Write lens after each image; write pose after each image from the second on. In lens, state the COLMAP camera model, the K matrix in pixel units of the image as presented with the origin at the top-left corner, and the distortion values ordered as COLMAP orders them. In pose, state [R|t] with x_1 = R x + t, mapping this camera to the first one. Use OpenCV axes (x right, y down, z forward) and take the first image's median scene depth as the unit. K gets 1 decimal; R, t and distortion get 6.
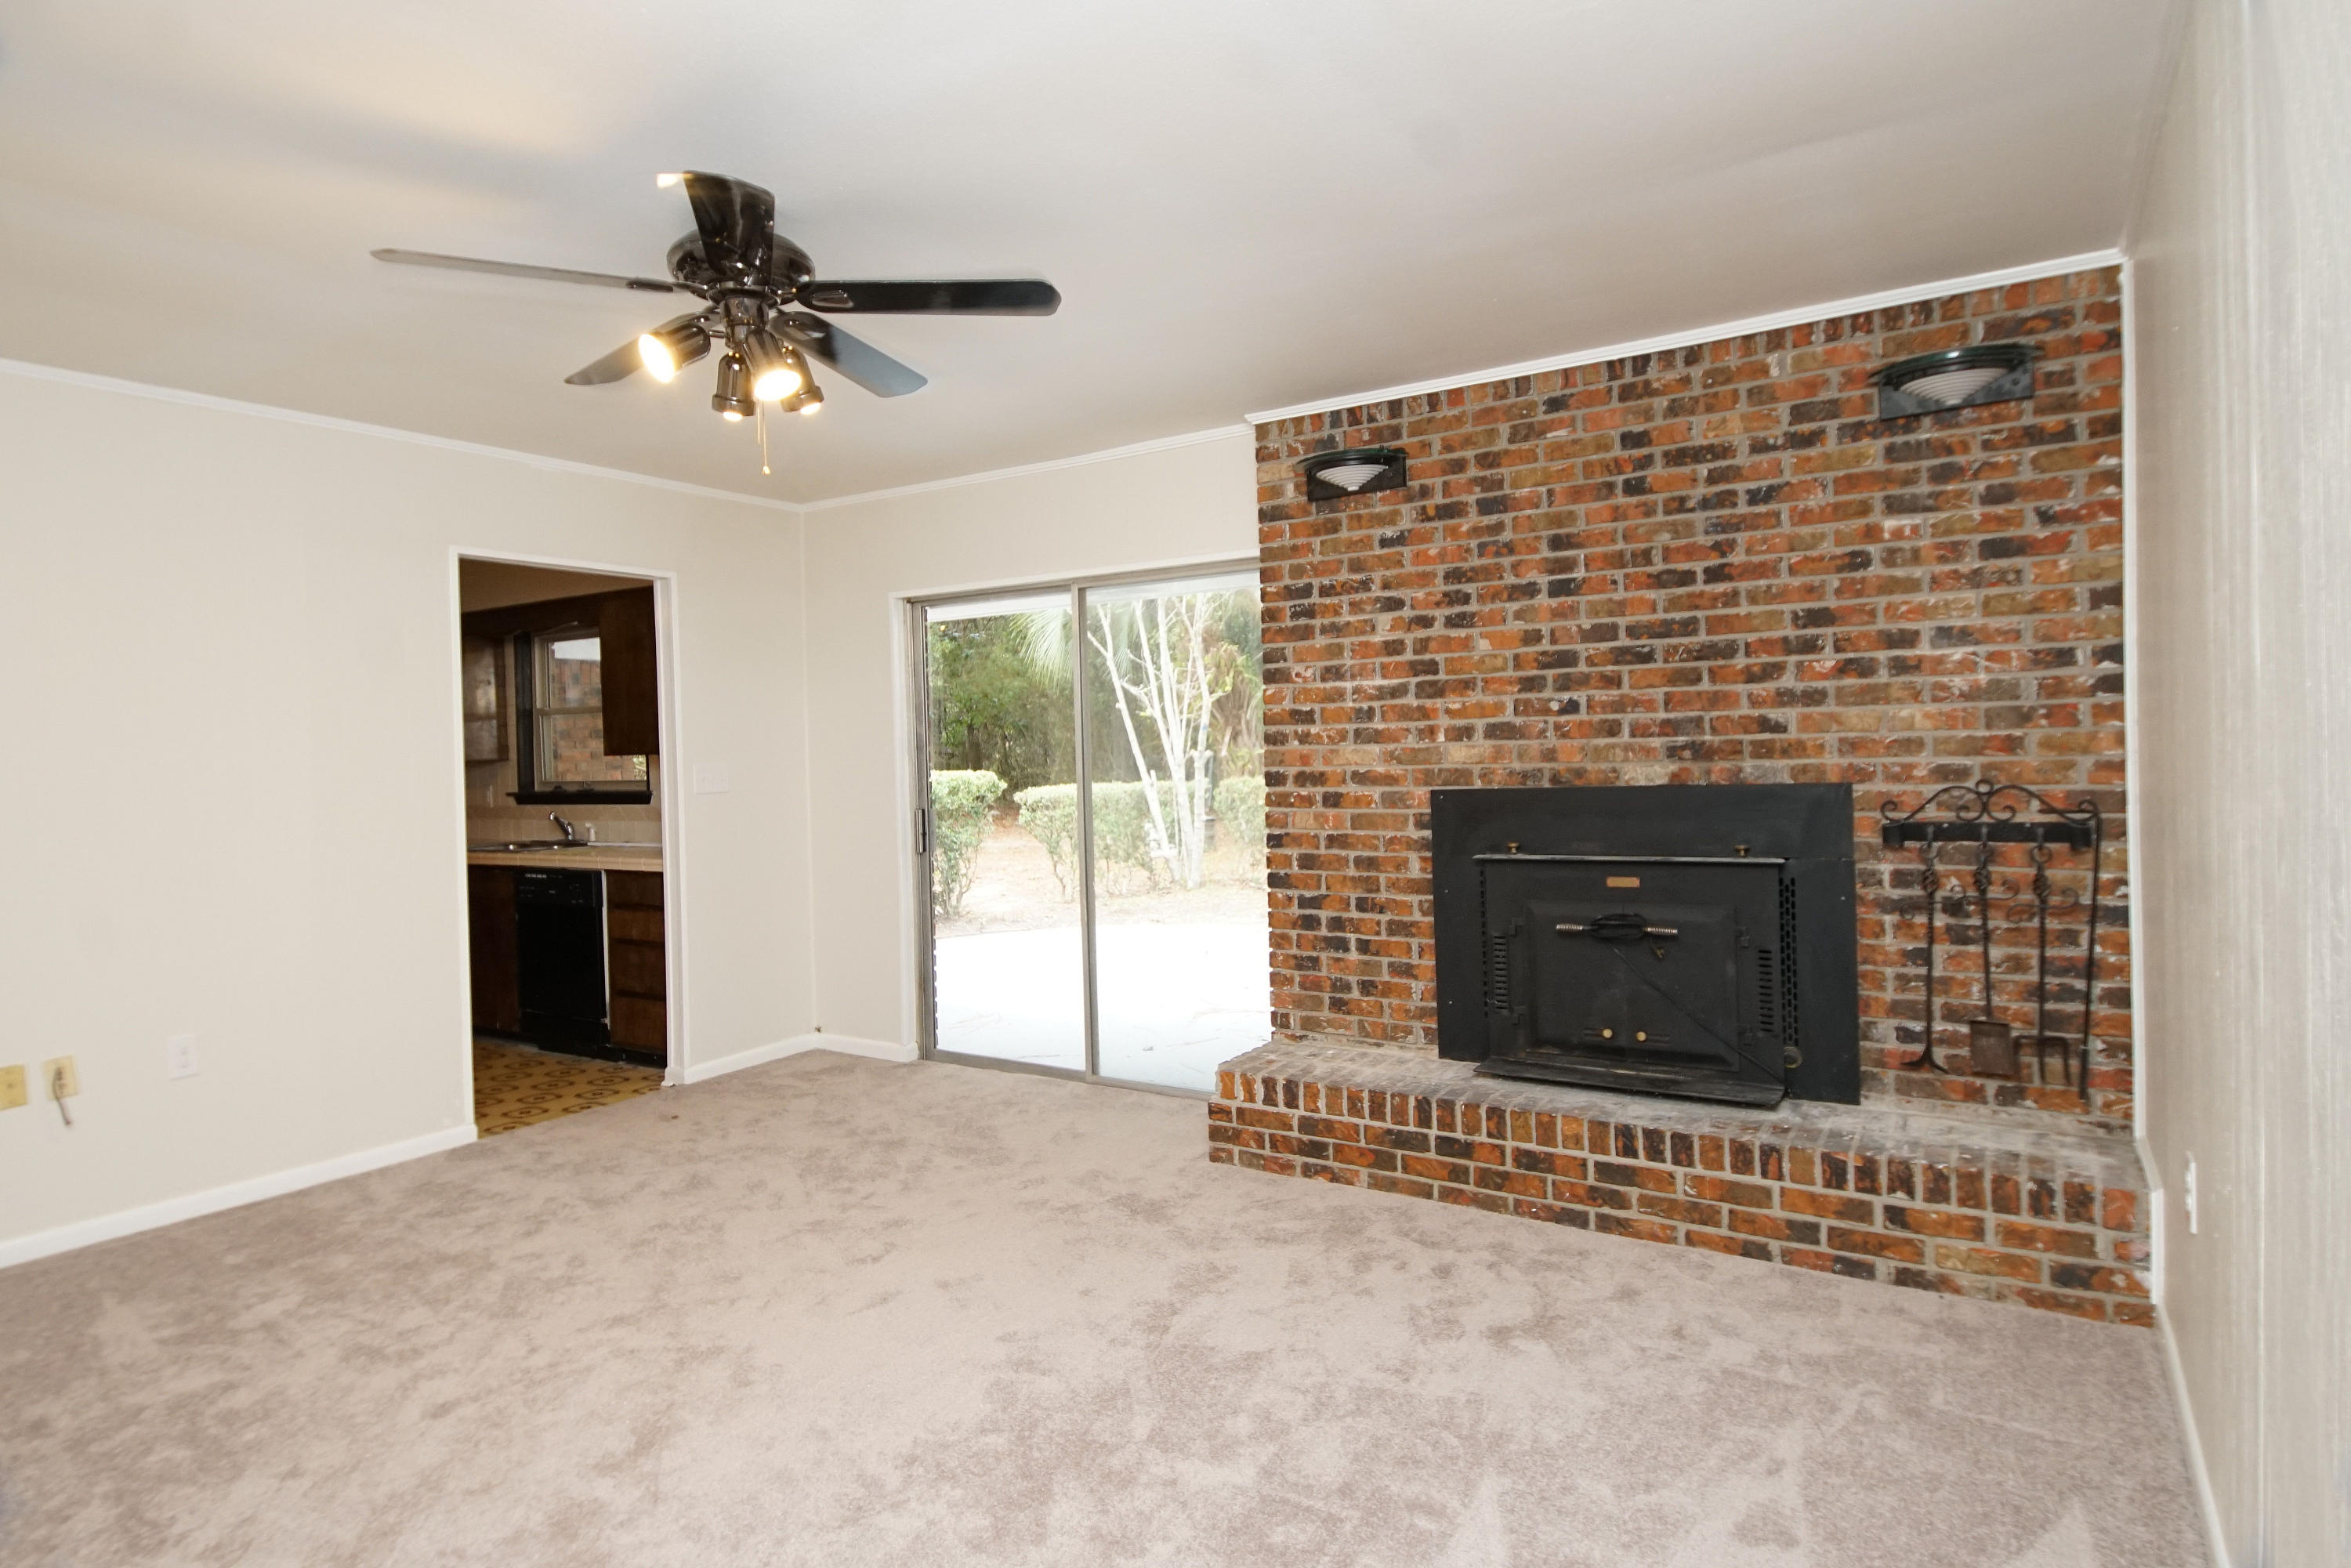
lens RADIAL K [[1261.4, 0, 1175.5], [0, 1261.4, 784.0], [0, 0, 1]] dist [0.003297, -0.014495]
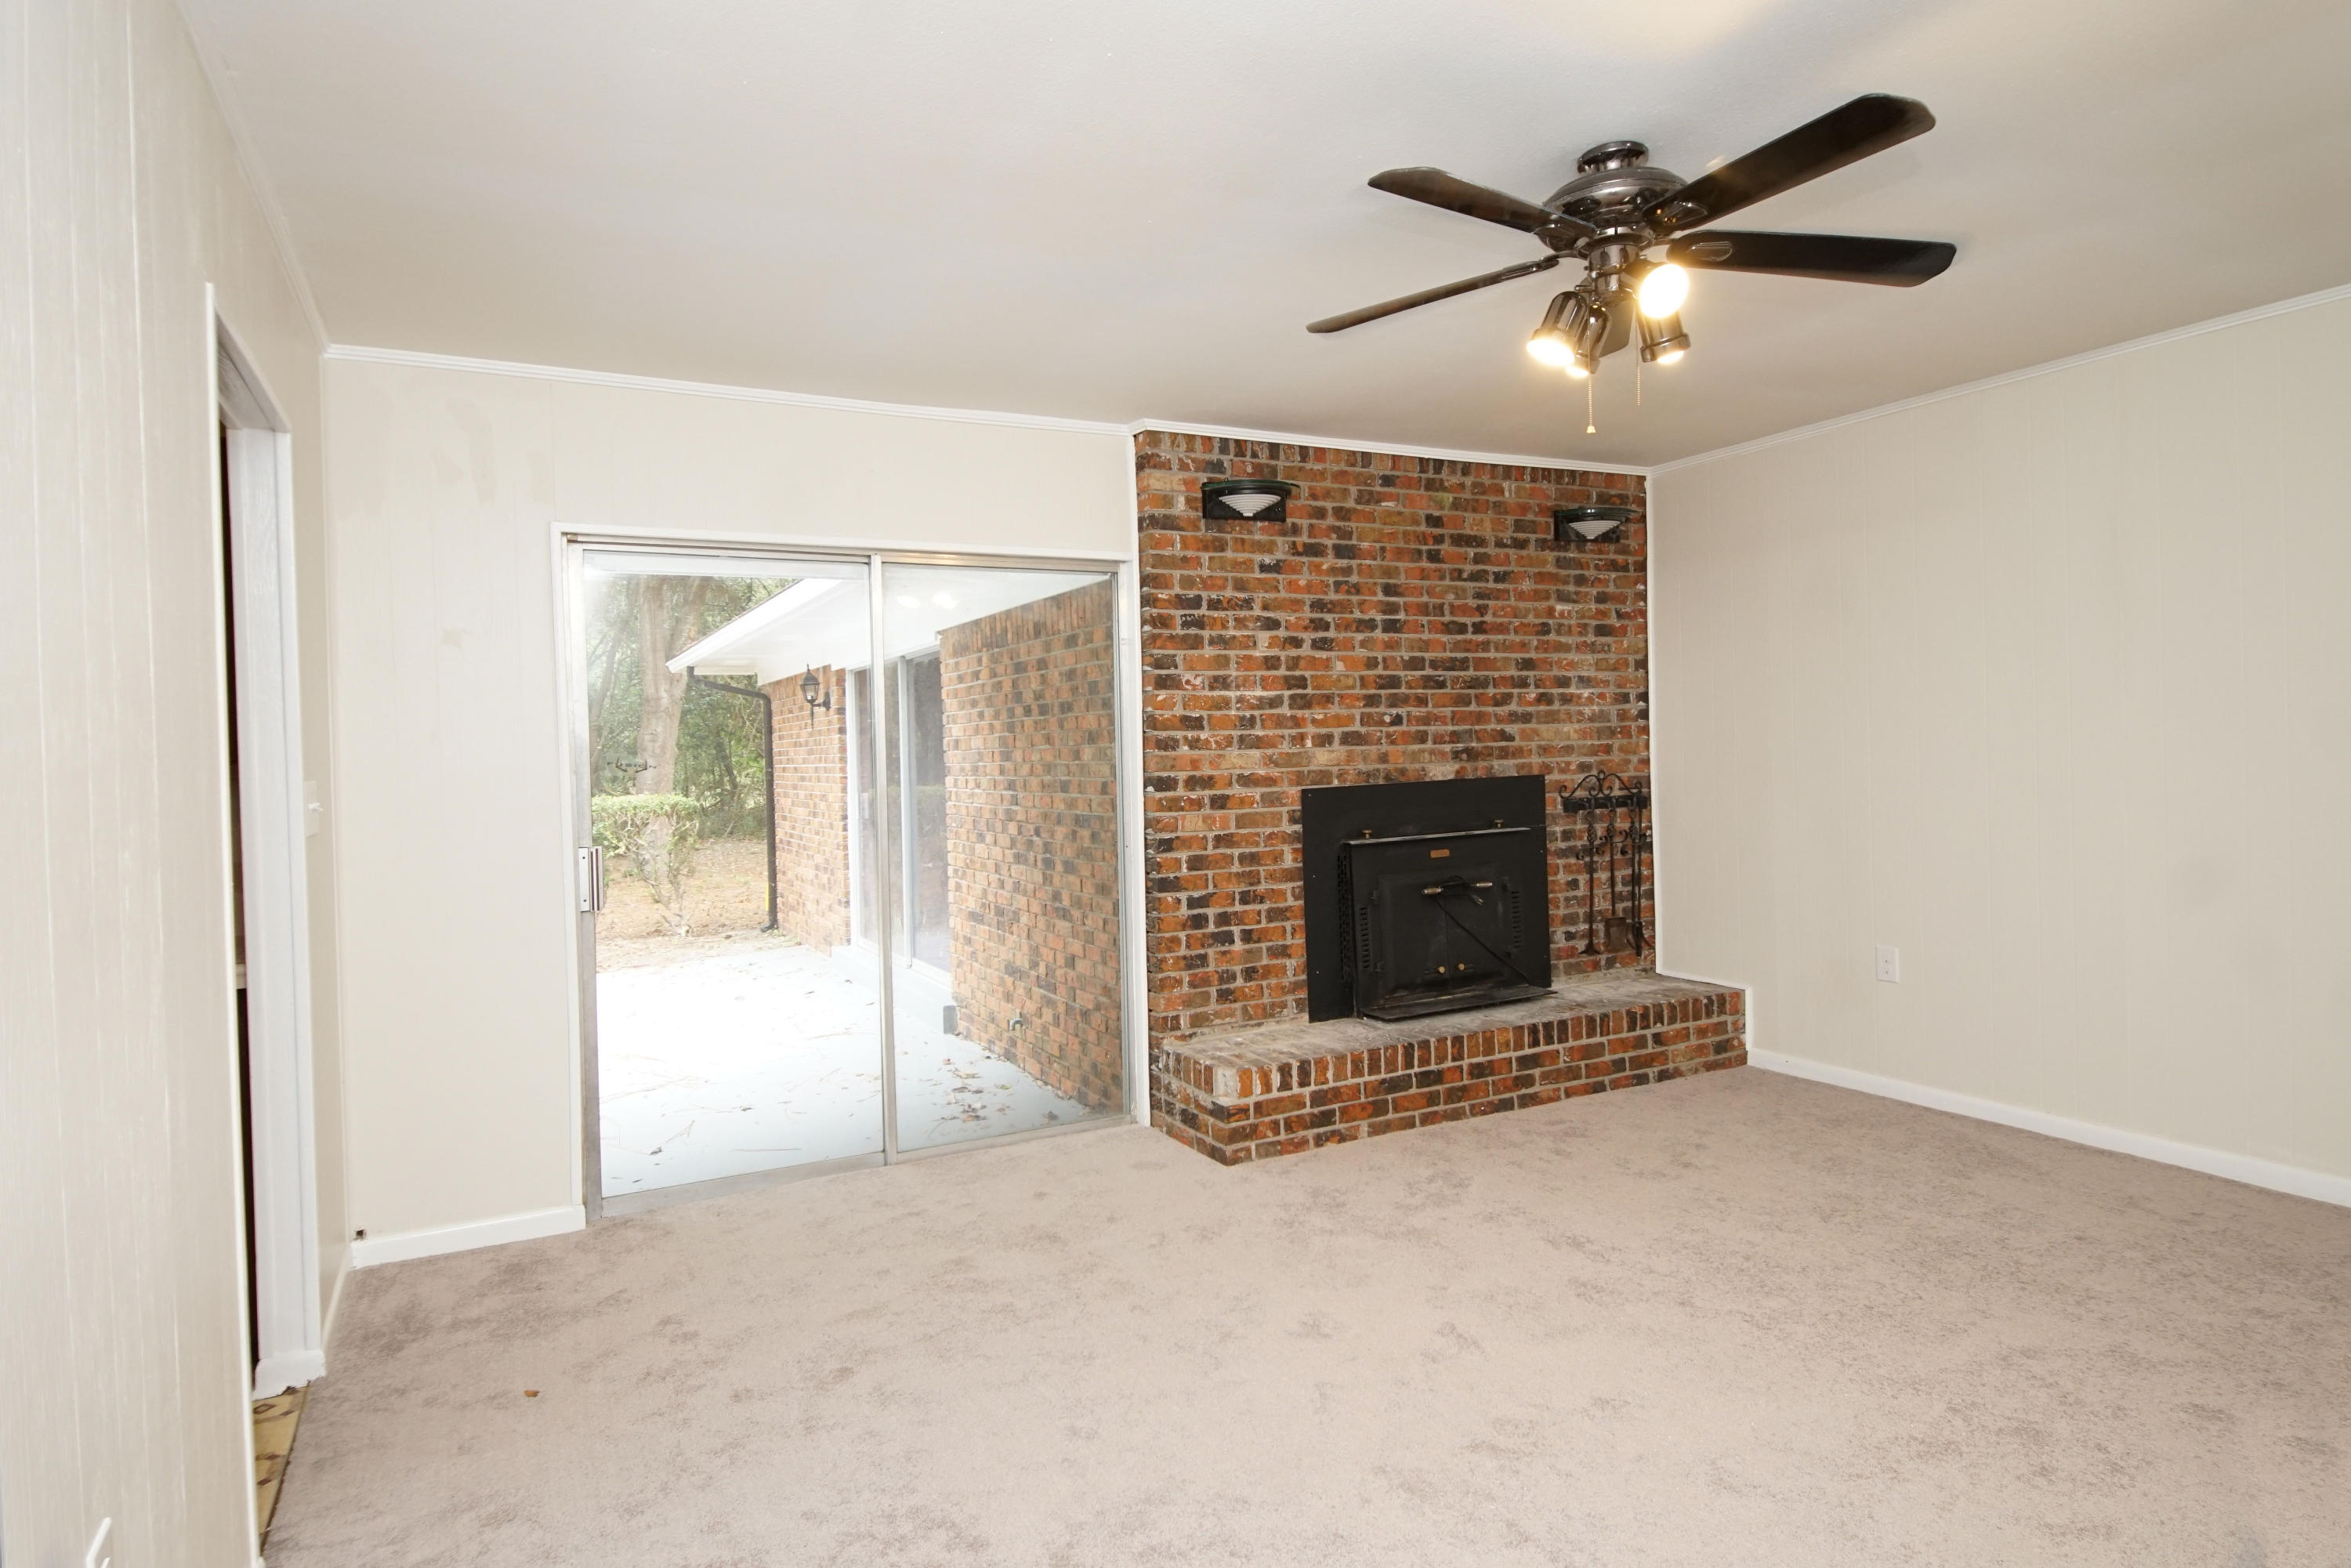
lens RADIAL K [[1305.5, 0, 1148.5], [0, 1305.5, 769.4], [0, 0, 1]] dist [0.017184, -0.001581]
pose [[0.500594, -0.004812, 0.865669, -0.964341], [0.035403, 0.999262, -0.014918, -0.000459], [-0.864958, 0.038115, 0.500395, 0.567120]]
